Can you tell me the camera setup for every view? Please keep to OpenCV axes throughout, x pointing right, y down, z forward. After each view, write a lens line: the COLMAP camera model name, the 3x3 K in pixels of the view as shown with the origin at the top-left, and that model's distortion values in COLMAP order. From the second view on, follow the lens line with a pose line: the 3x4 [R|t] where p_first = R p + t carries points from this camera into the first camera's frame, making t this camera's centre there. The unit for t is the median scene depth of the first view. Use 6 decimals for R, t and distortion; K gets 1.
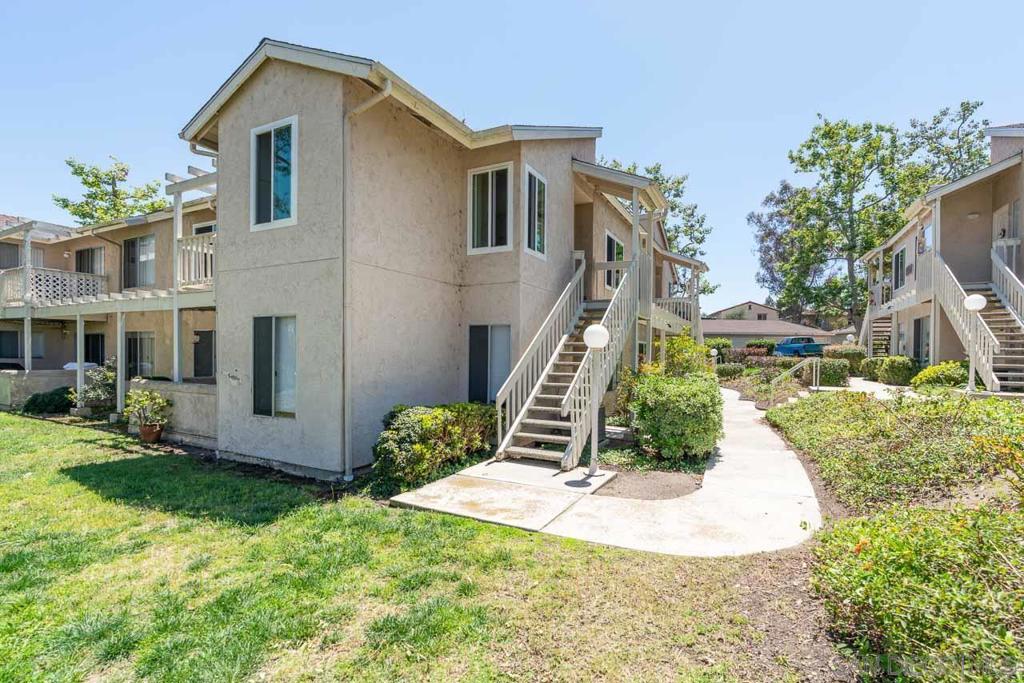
lens RADIAL K [[482.1, 0, 516.8], [0, 482.1, 355.6], [0, 0, 1]] dist [-0.003013, -0.000296]
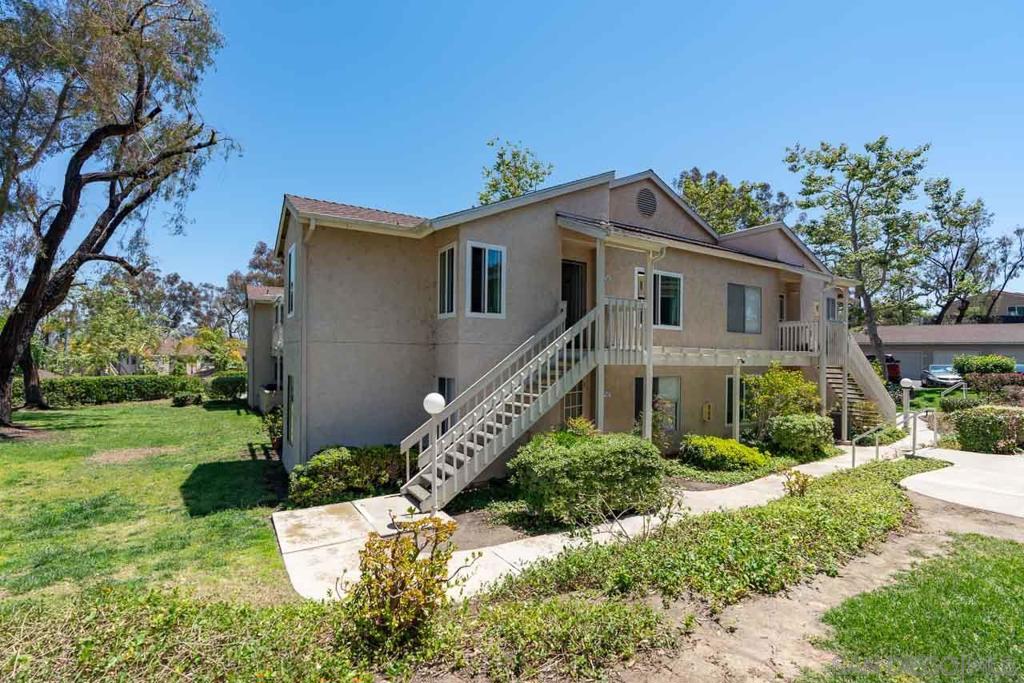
lens RADIAL K [[482.1, 0, 516.8], [0, 482.1, 355.6], [0, 0, 1]] dist [-0.003013, -0.000296]
pose [[0.863272, 0.000894, -0.504738, 0.865286], [-0.005400, 0.999958, -0.007464, -0.138703], [0.504710, 0.009169, 0.863240, 0.068337]]
